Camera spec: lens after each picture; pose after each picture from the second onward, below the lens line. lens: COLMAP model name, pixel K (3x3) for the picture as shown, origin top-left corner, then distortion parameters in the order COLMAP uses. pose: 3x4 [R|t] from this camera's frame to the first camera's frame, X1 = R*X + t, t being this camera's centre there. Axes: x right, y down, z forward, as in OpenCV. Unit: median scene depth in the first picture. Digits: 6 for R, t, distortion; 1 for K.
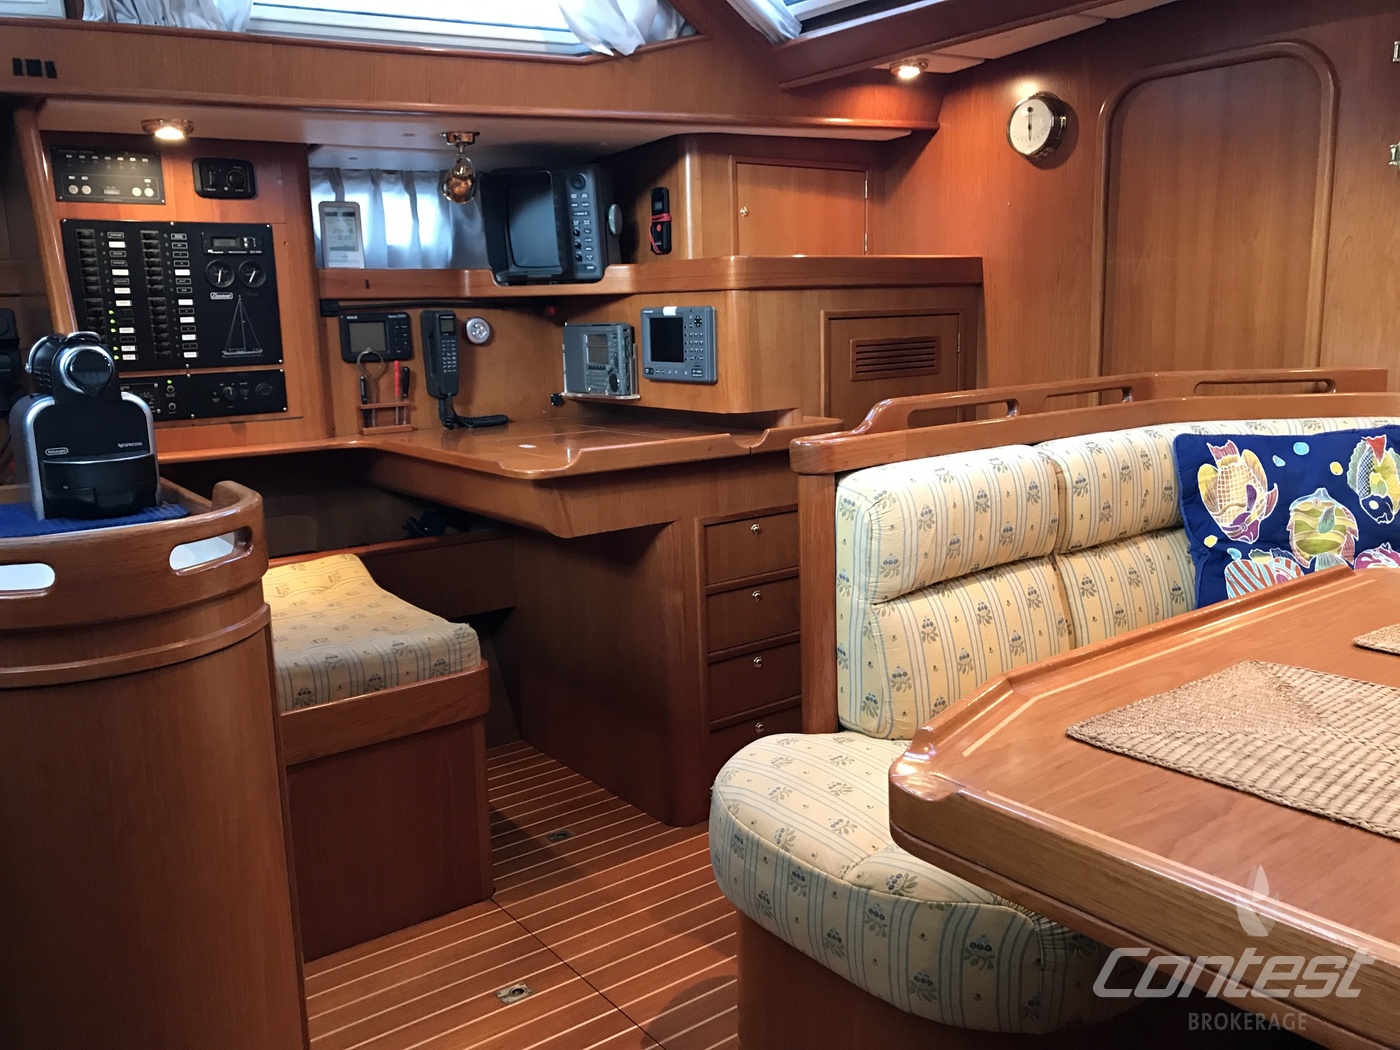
lens RADIAL K [[1179.3, 0, 700.0], [0, 1179.3, 525.0], [0, 0, 1]] dist [0.007724, 0.076714]
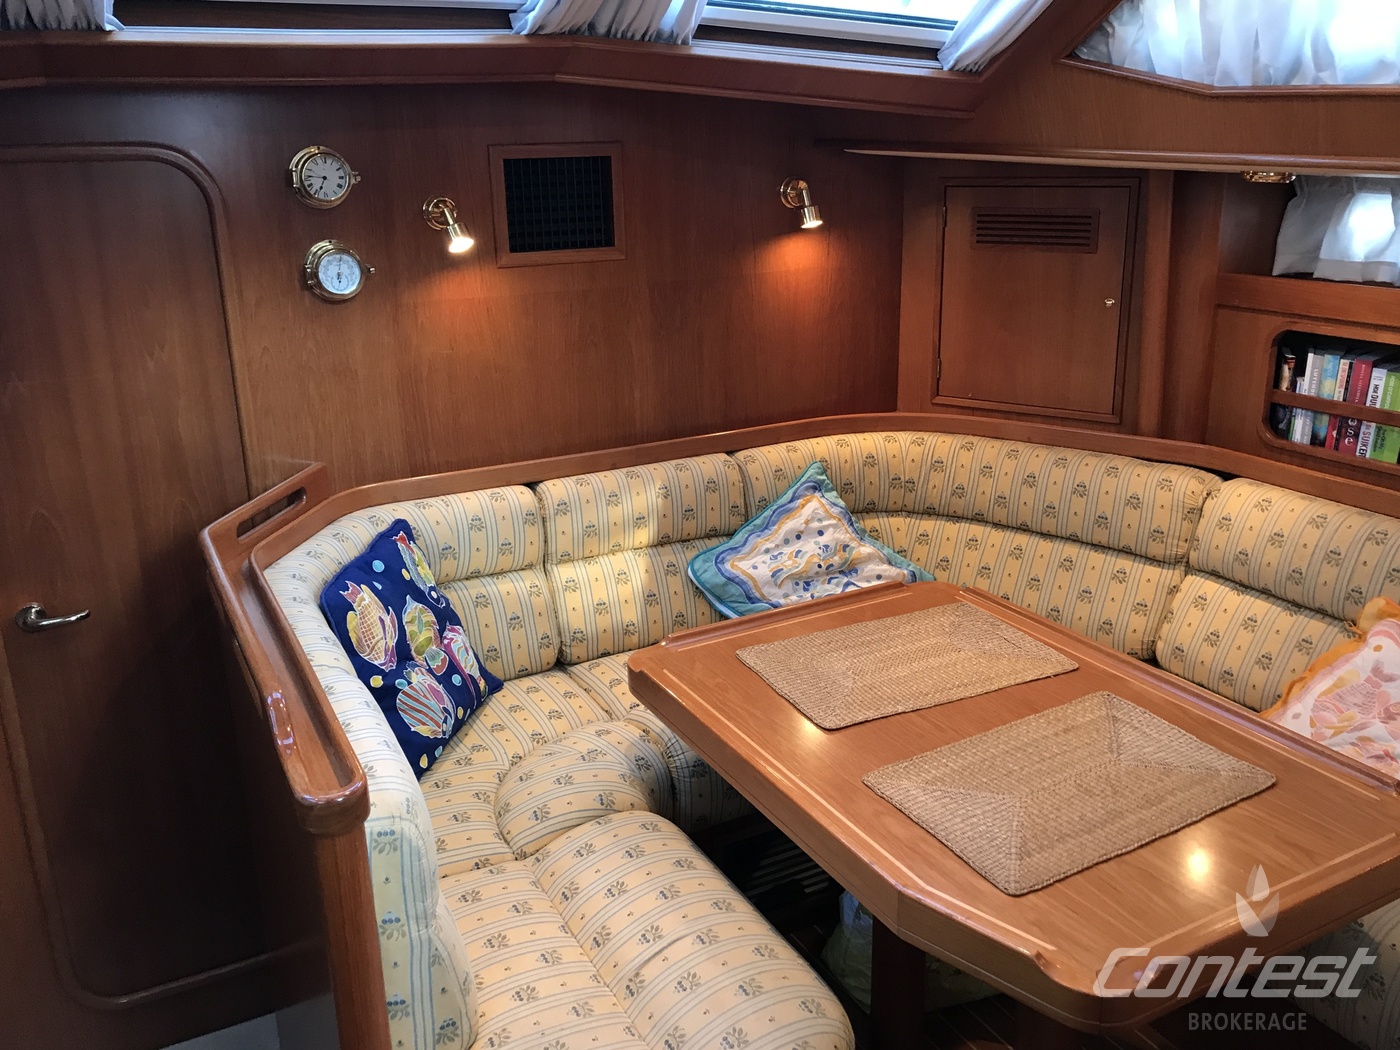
lens RADIAL K [[1211.8, 0, 700.0], [0, 1211.8, 525.0], [0, 0, 1]] dist [0.003981, 0.001070]
pose [[0.163932, -0.283667, 0.944806, -0.453890], [0.203701, 0.946856, 0.248939, -0.311073], [-0.965211, 0.151649, 0.213003, 0.500047]]
